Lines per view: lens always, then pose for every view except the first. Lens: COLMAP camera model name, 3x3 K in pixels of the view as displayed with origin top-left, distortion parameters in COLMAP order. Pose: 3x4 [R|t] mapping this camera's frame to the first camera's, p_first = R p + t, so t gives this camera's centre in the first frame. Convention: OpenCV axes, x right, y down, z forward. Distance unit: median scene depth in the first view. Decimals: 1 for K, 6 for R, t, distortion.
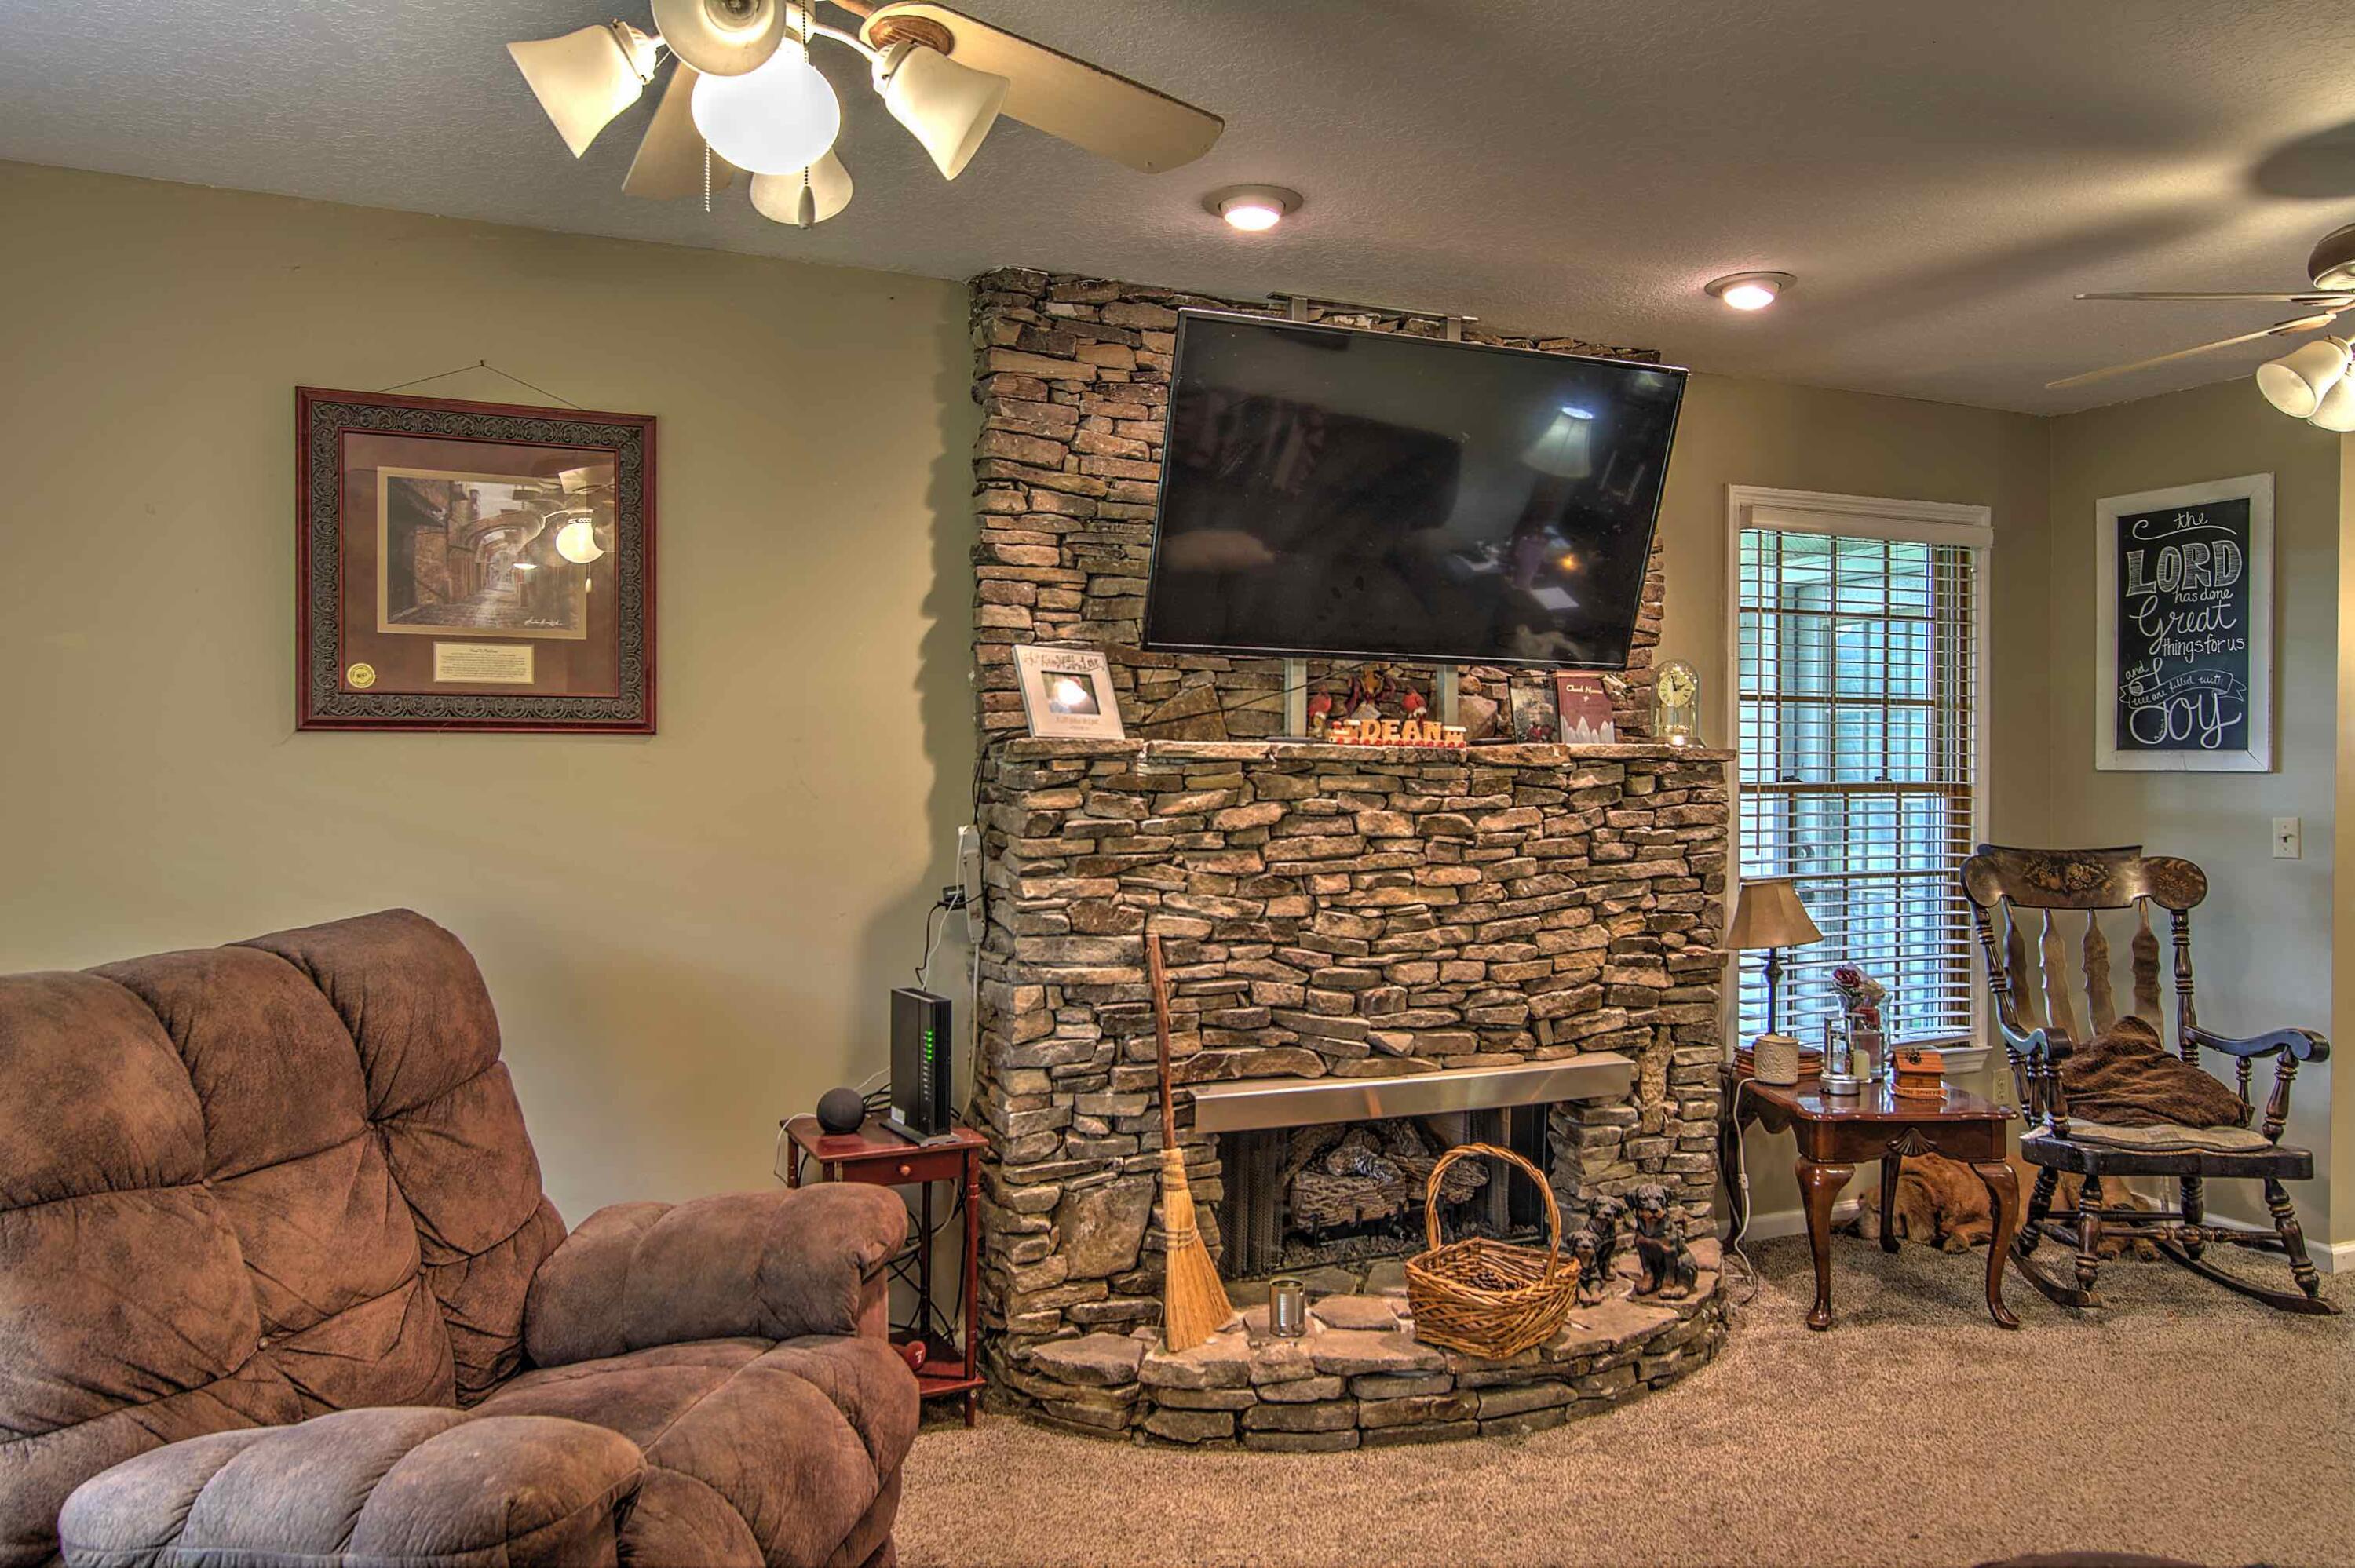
lens RADIAL K [[1589.2, 0, 1173.7], [0, 1589.2, 781.6], [0, 0, 1]] dist [0.004831, -0.006139]
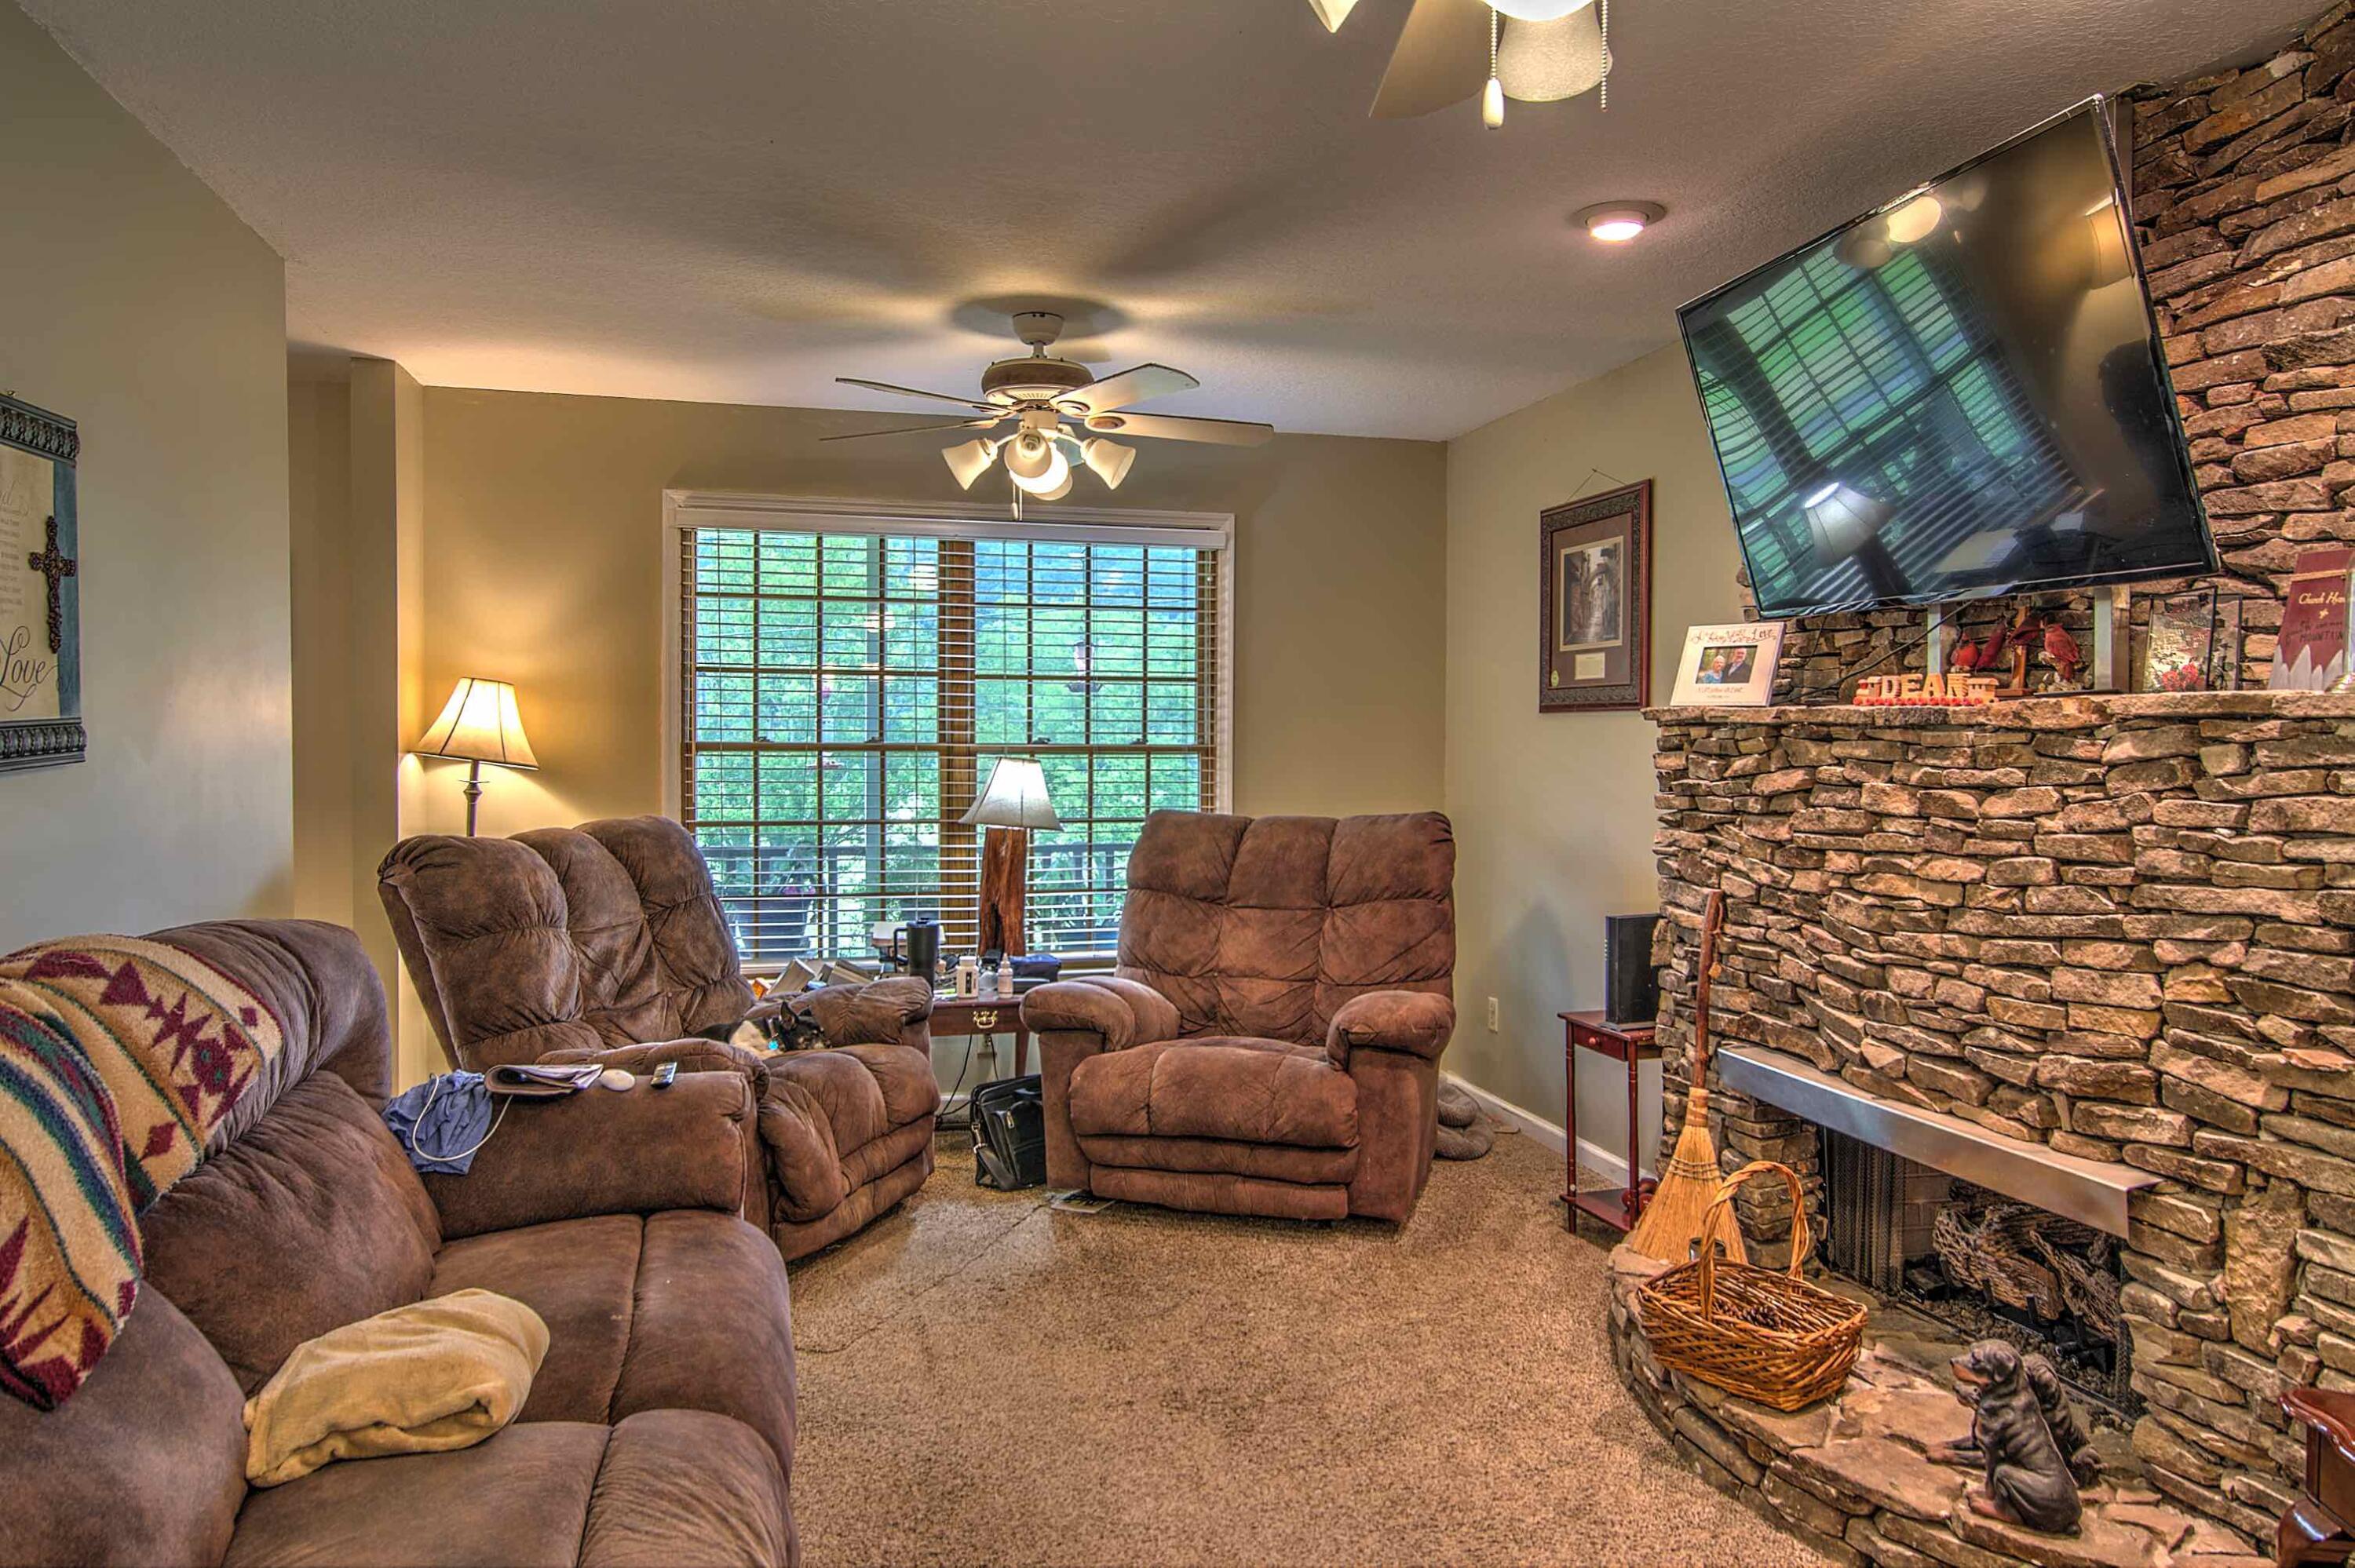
lens RADIAL K [[1589.2, 0, 1174.1], [0, 1589.2, 776.9], [0, 0, 1]] dist [0.004831, -0.006139]
pose [[-0.160533, 0.025014, -0.986713, 1.017356], [-0.007242, 0.999622, 0.026520, -0.004456], [0.987004, 0.011403, -0.160291, 0.753126]]
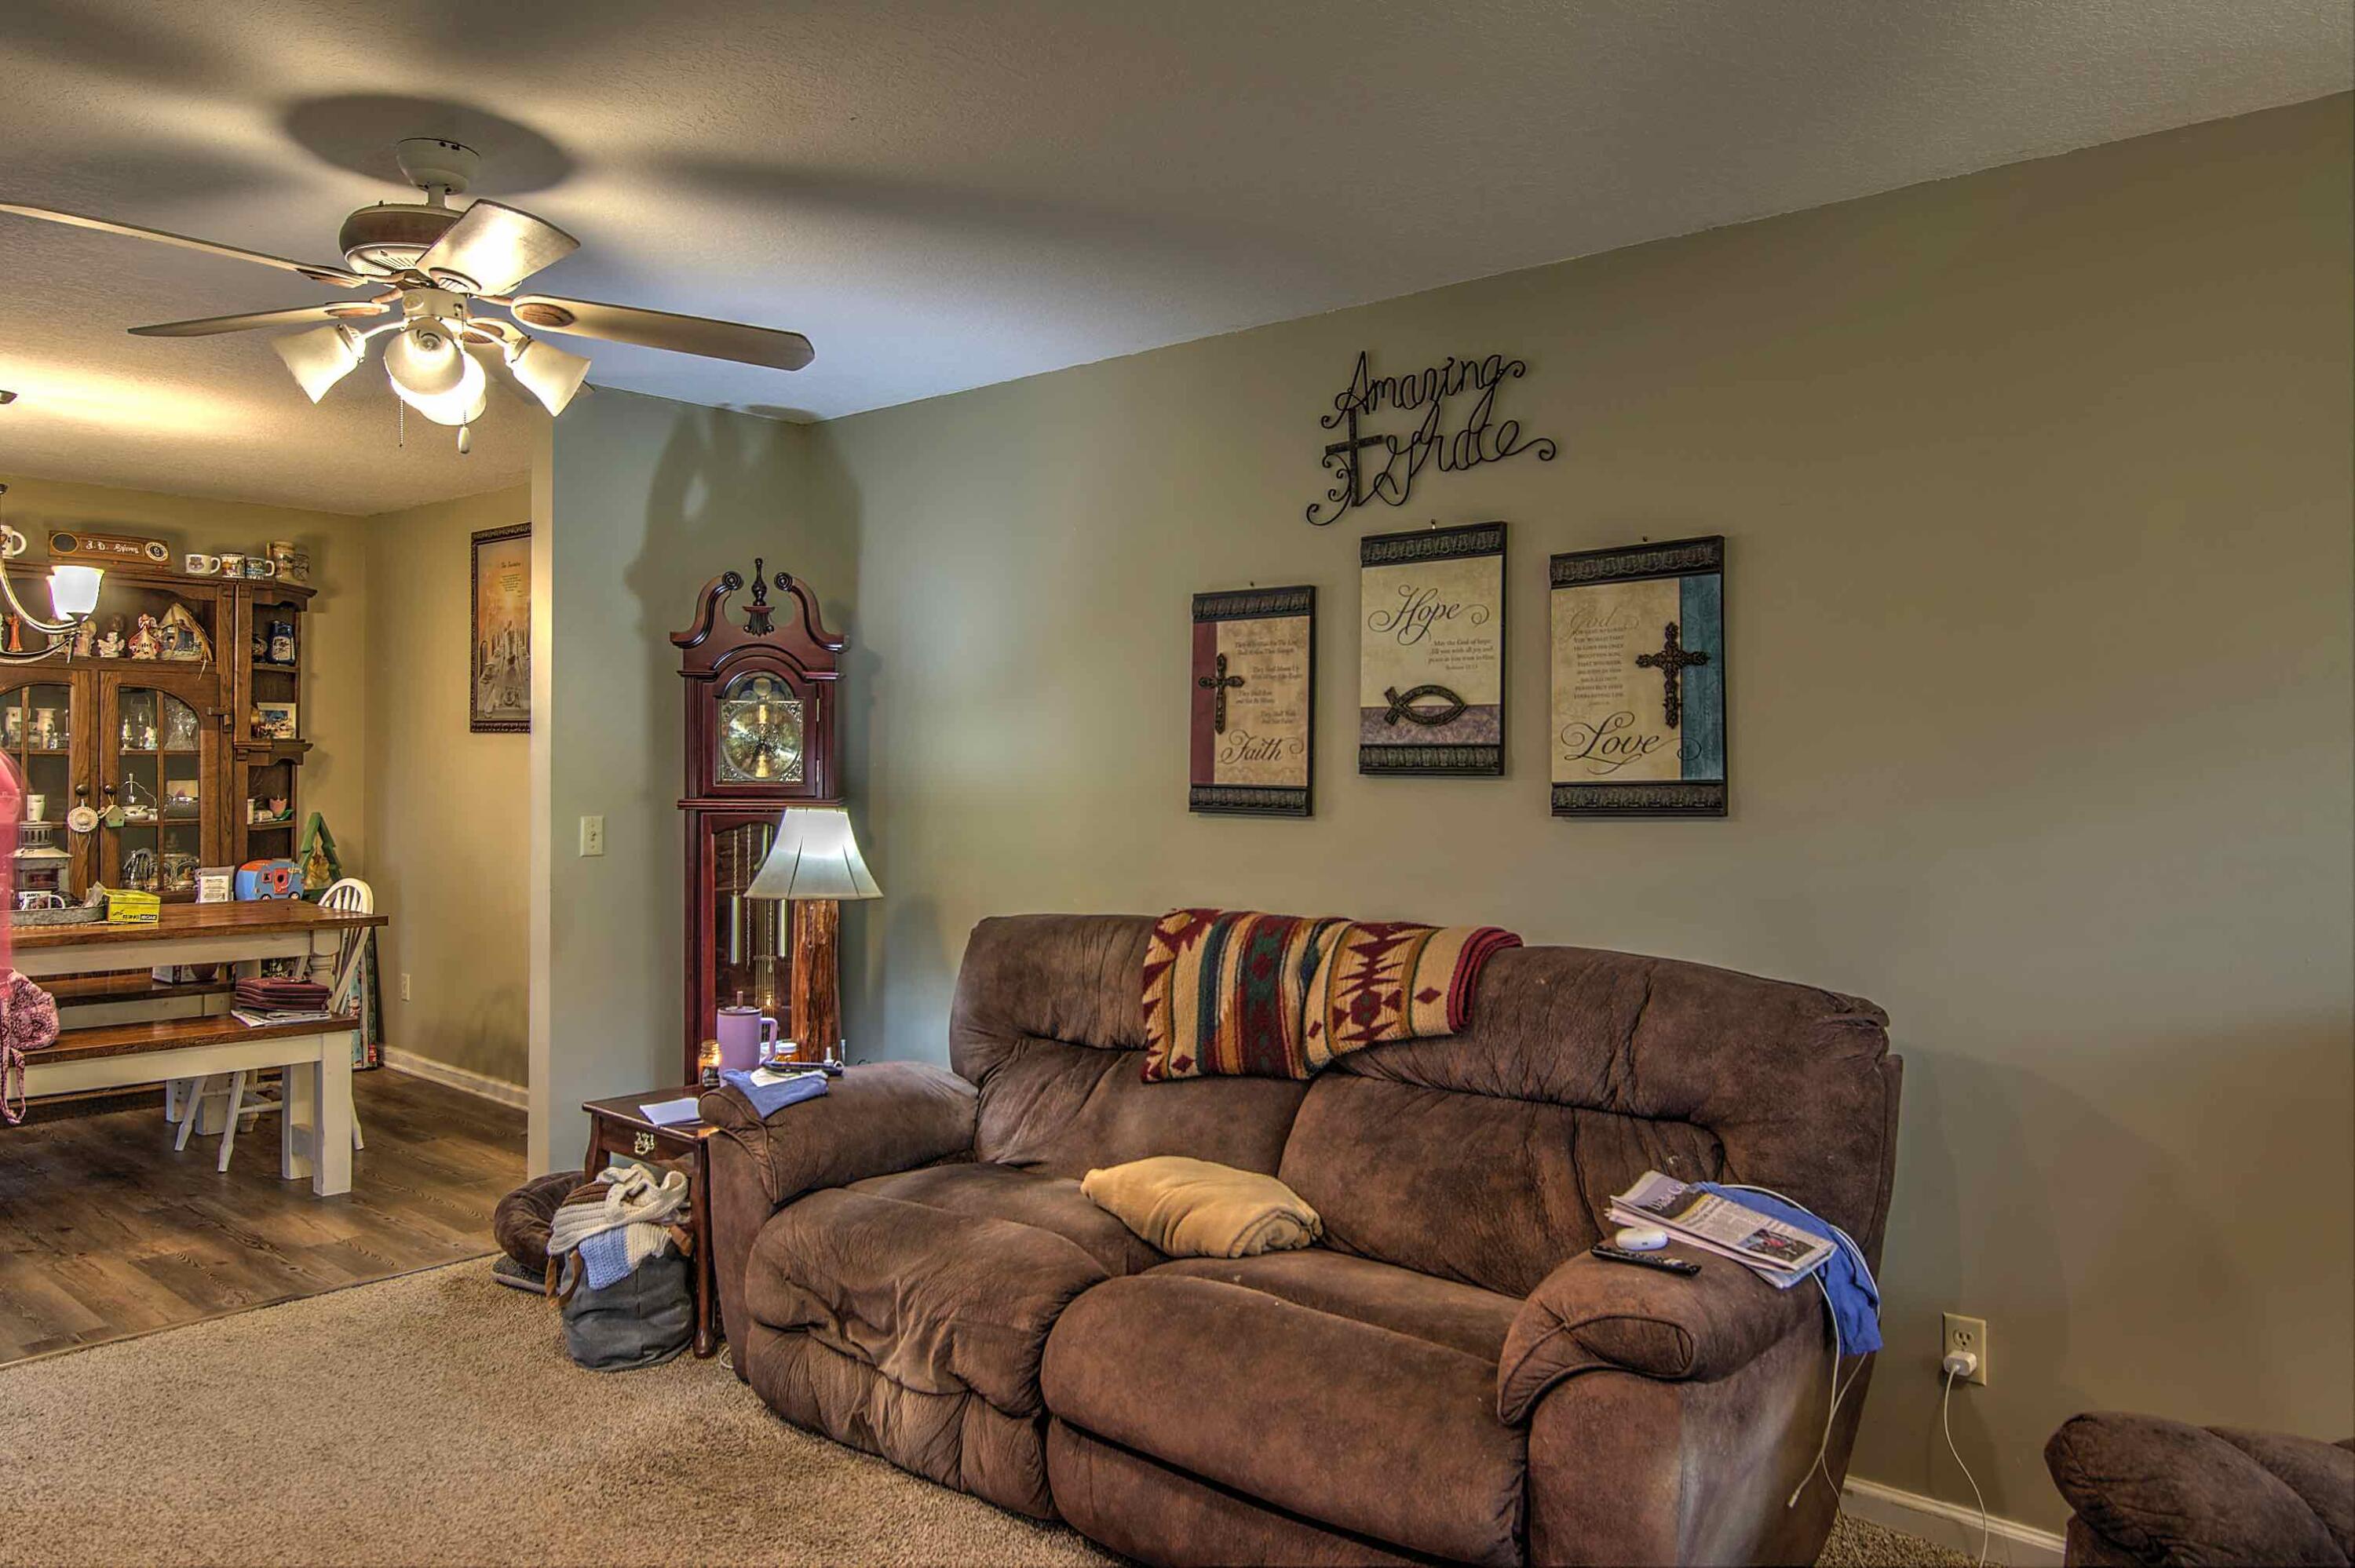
lens RADIAL K [[1589.2, 0, 1162.1], [0, 1589.2, 779.5], [0, 0, 1]] dist [0.004831, -0.006139]
pose [[-0.430918, -0.014898, 0.902268, -0.248525], [-0.007251, 0.999889, 0.013047, -0.017849], [-0.902362, -0.000920, -0.430978, 0.795102]]
